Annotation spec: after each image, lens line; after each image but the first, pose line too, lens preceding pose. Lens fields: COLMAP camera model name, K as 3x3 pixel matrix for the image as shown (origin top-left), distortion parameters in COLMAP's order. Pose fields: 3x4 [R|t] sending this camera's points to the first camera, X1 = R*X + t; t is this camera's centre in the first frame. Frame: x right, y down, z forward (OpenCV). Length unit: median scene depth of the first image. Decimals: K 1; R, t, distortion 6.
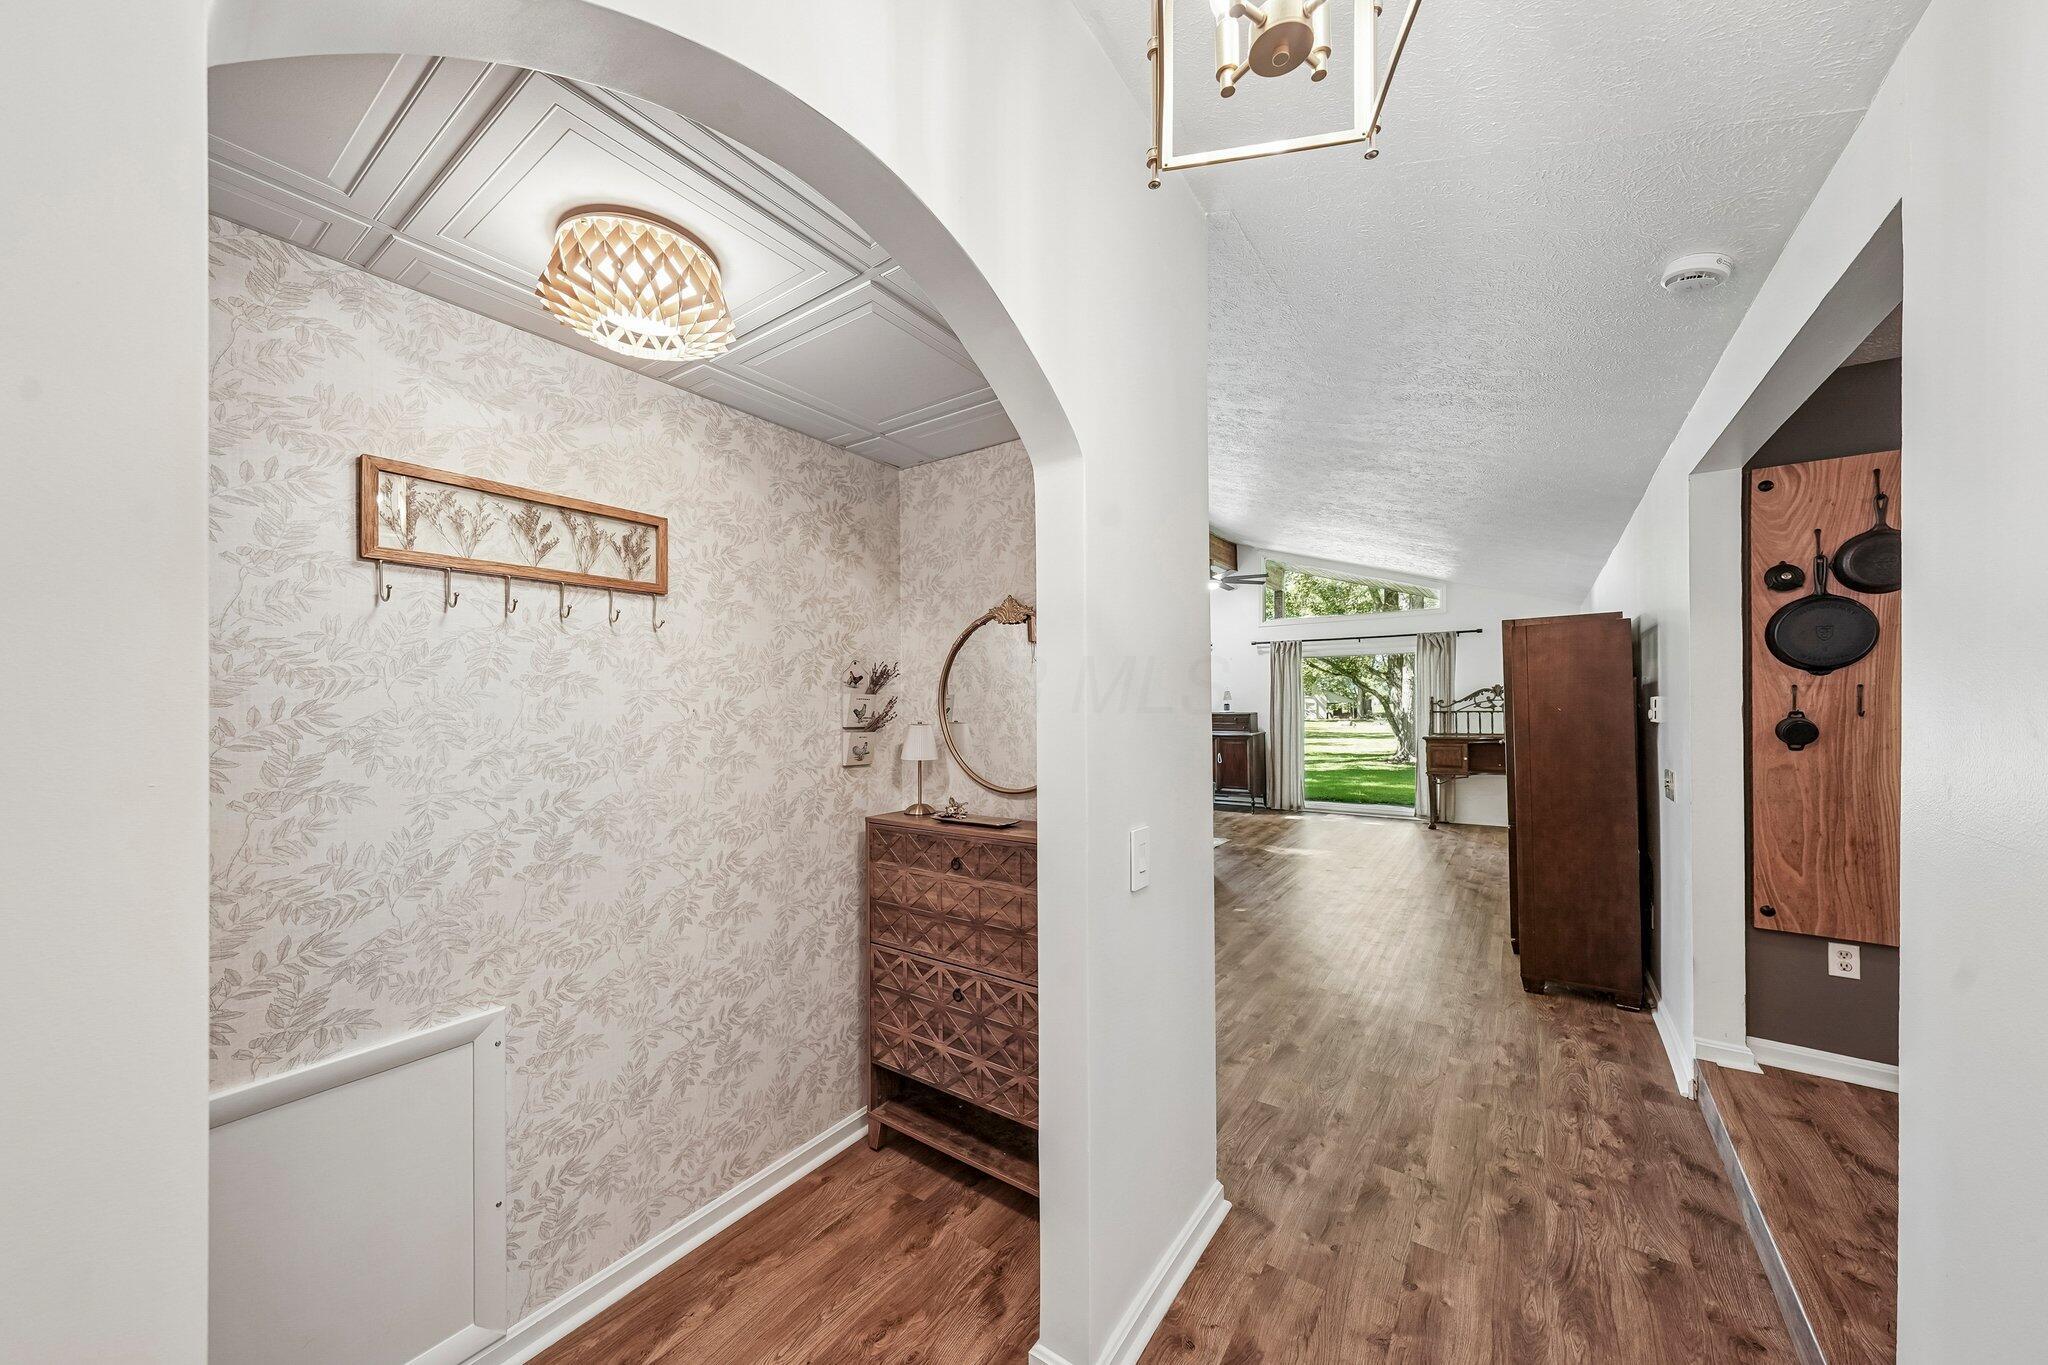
lens RADIAL K [[714.8, 0, 1017.0], [0, 714.8, 686.9], [0, 0, 1]] dist [0.007394, 0.000132]
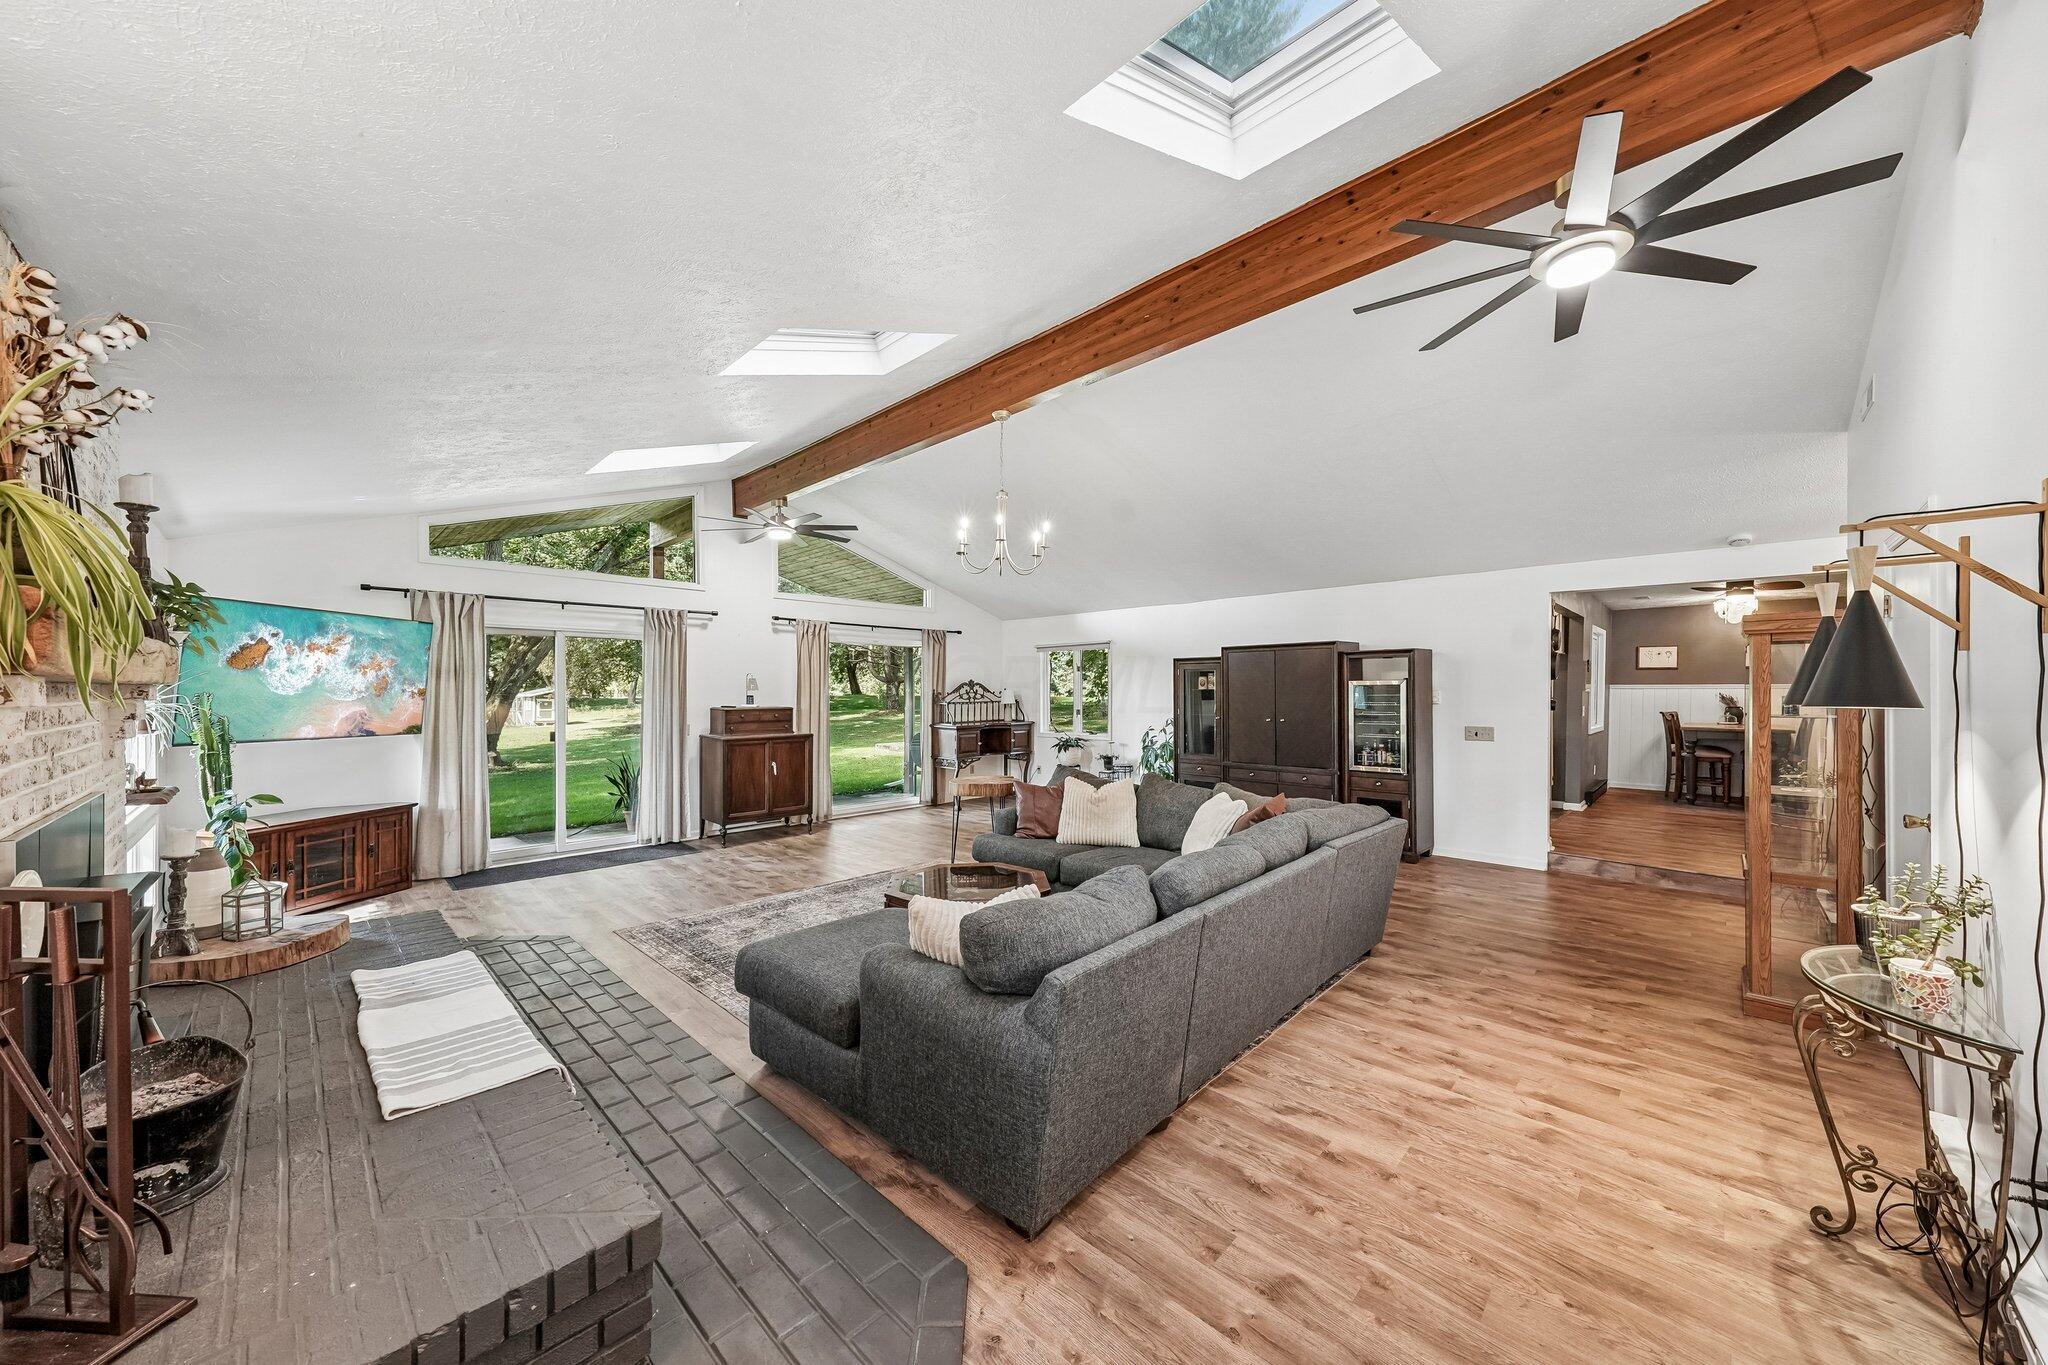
lens RADIAL K [[714.8, 0, 1021.8], [0, 714.8, 697.5], [0, 0, 1]] dist [0.007394, 0.000132]
pose [[0.151989, -0.000370, 0.988382, -0.452717], [-0.022750, 0.999734, 0.003872, 0.018614], [-0.988120, -0.023075, 0.151940, 0.695401]]
